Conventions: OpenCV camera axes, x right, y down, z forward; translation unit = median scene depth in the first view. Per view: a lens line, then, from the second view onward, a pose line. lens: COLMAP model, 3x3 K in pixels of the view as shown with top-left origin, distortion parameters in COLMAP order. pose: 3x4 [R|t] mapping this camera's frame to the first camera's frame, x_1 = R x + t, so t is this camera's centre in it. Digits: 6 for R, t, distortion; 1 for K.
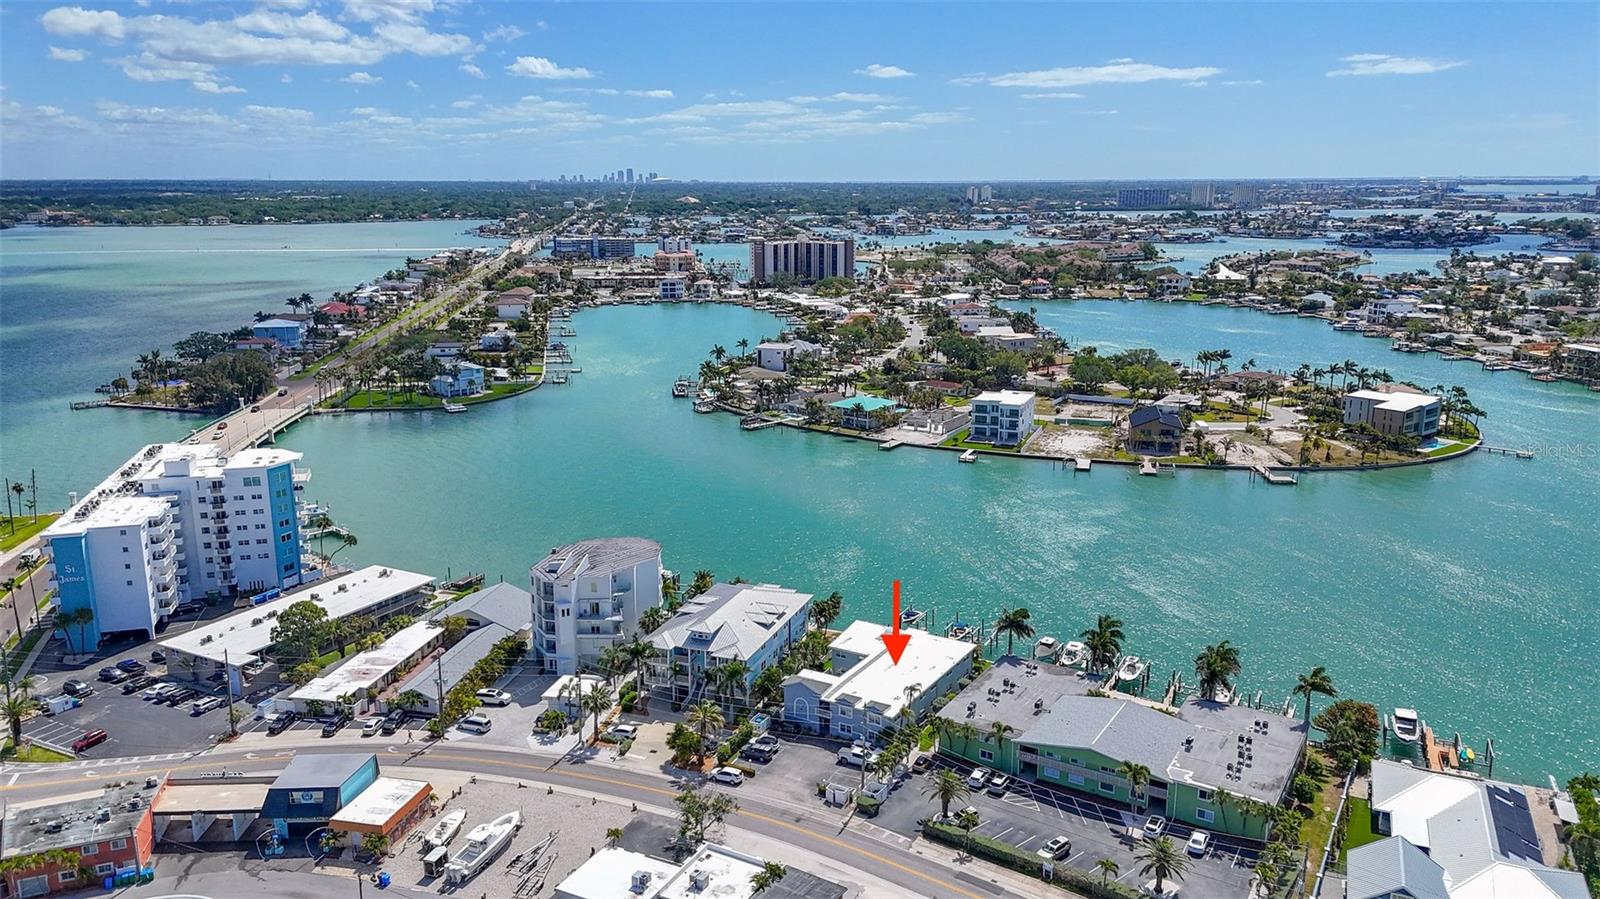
lens RADIAL K [[1171.0, 0, 801.0], [0, 1171.0, 449.1], [0, 0, 1]] dist [0.058762, -0.036202]
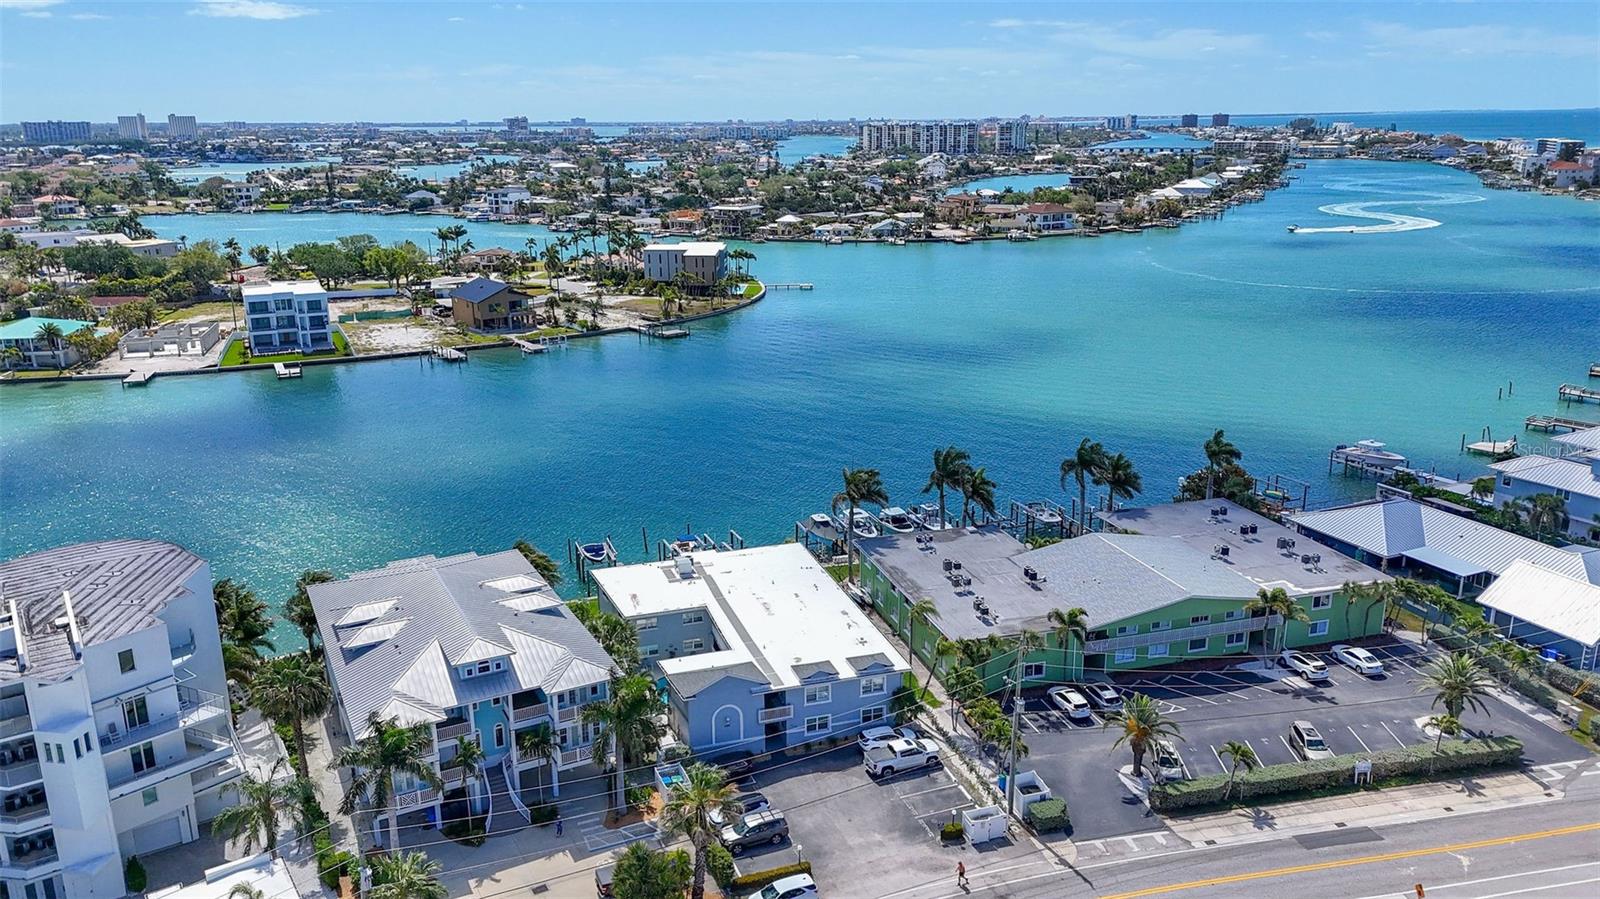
lens RADIAL K [[1171.0, 0, 802.5], [0, 1171.0, 450.4], [0, 0, 1]] dist [0.058762, -0.036202]
pose [[0.663899, -0.207511, 0.718455, -0.327141], [0.175298, 0.977145, 0.120243, 0.042501], [-0.726986, 0.046115, 0.685102, 0.600437]]
